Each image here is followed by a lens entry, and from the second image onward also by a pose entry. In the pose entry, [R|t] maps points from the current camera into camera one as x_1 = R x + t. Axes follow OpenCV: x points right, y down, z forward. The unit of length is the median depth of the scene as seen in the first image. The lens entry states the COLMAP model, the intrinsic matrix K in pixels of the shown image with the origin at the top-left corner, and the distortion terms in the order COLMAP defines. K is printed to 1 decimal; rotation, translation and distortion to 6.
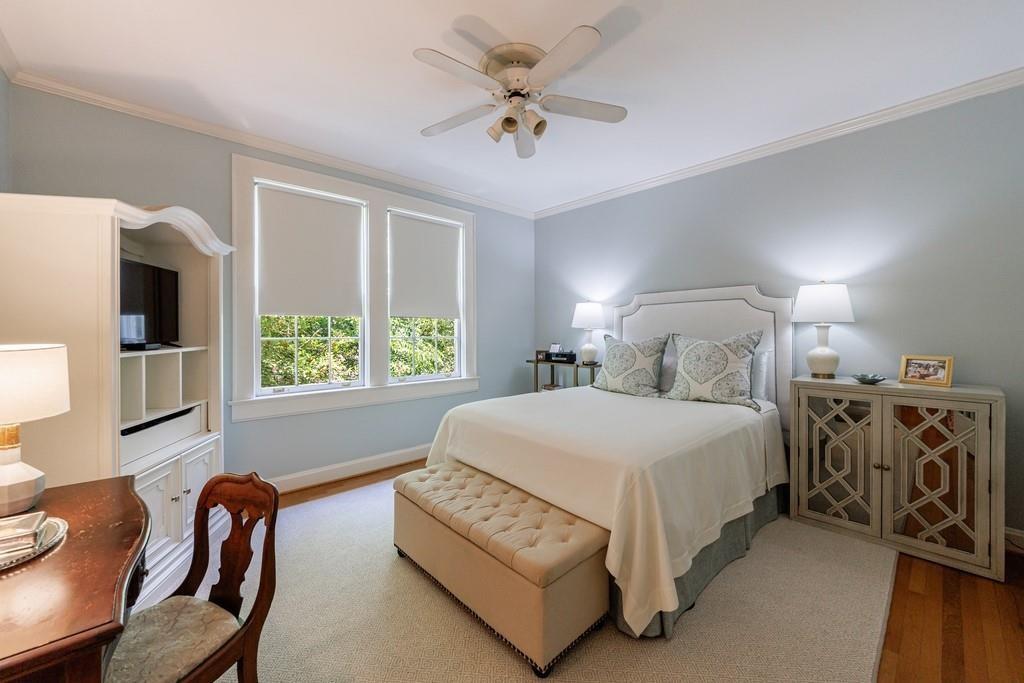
lens RADIAL K [[395.5, 0, 513.3], [0, 395.5, 332.7], [0, 0, 1]] dist [0.000293, -0.000027]
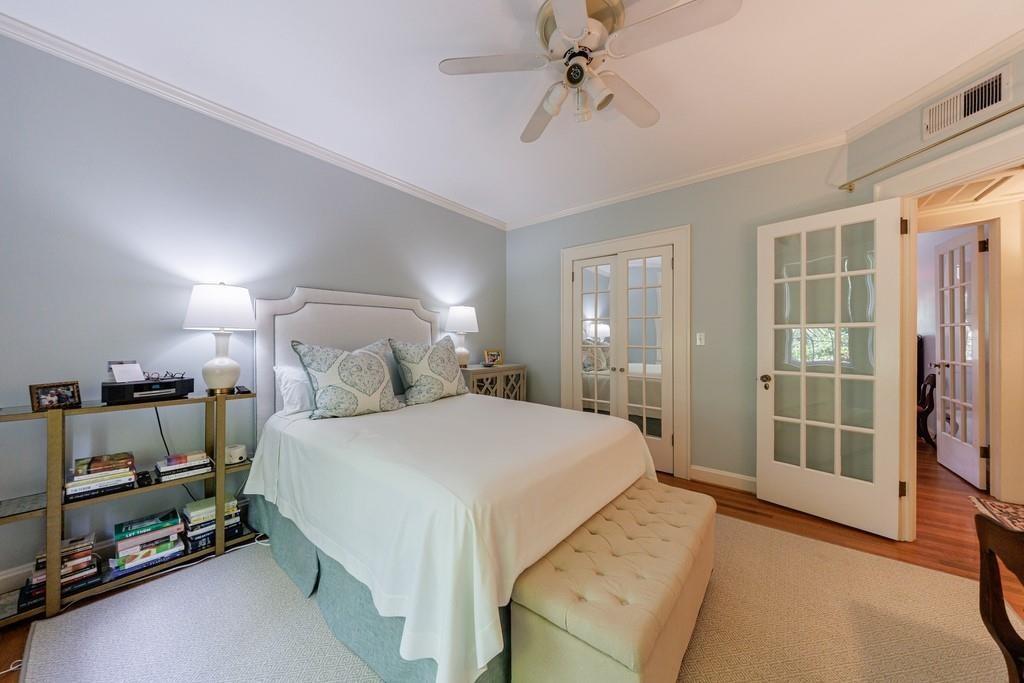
lens RADIAL K [[351.3, 0, 517.6], [0, 351.3, 337.9], [0, 0, 1]] dist [-0.000831, -0.000227]
pose [[-0.155412, 0.013991, 0.987751, -0.499588], [0.016240, 0.999801, -0.011607, 0.016515], [-0.987716, 0.014237, -0.155609, 0.869058]]
